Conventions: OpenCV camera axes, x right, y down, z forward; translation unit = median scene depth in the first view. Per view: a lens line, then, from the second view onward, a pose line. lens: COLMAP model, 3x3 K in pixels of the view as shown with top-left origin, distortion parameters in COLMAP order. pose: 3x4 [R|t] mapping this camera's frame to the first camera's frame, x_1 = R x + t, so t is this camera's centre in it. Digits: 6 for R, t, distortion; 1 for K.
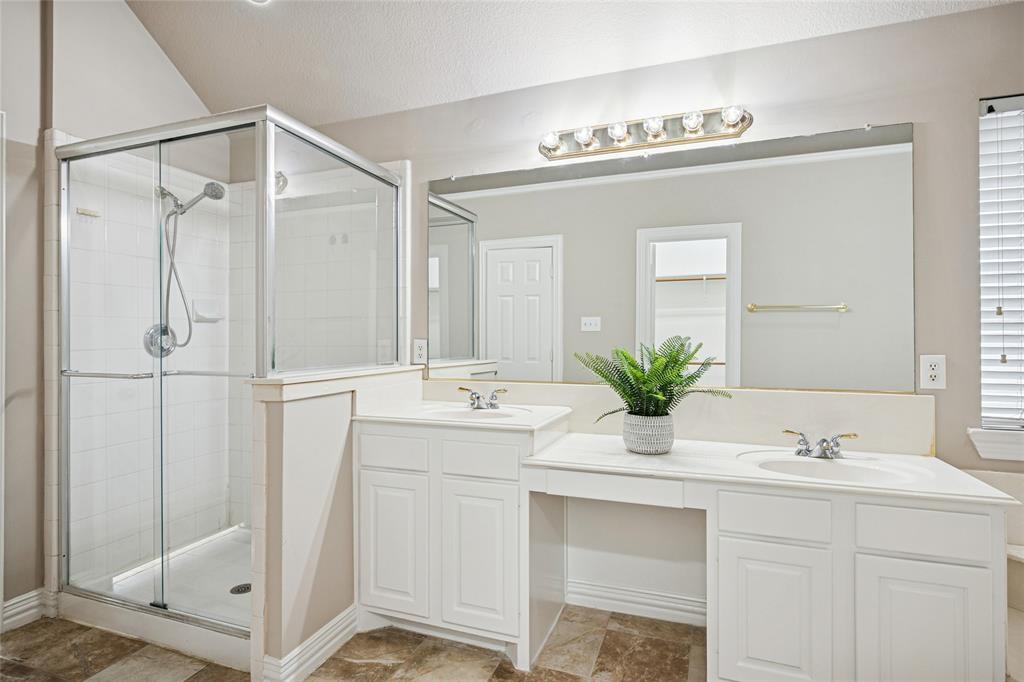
lens RADIAL K [[515.0, 0, 513.5], [0, 515.0, 340.8], [0, 0, 1]] dist [0.000640, 0.000037]
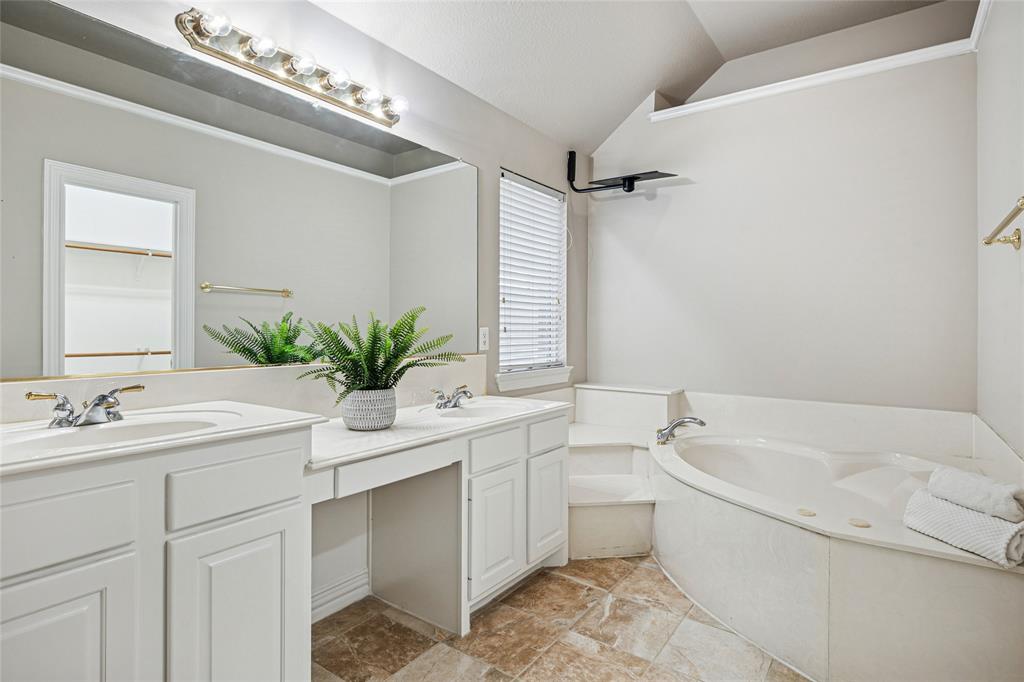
lens RADIAL K [[510.9, 0, 513.7], [0, 510.9, 332.7], [0, 0, 1]] dist [-0.000611, 0.000436]
pose [[0.285274, -0.003876, 0.958438, -0.573617], [0.000785, 0.999992, 0.003810, 0.036721], [-0.958446, -0.000335, 0.285275, 0.487739]]
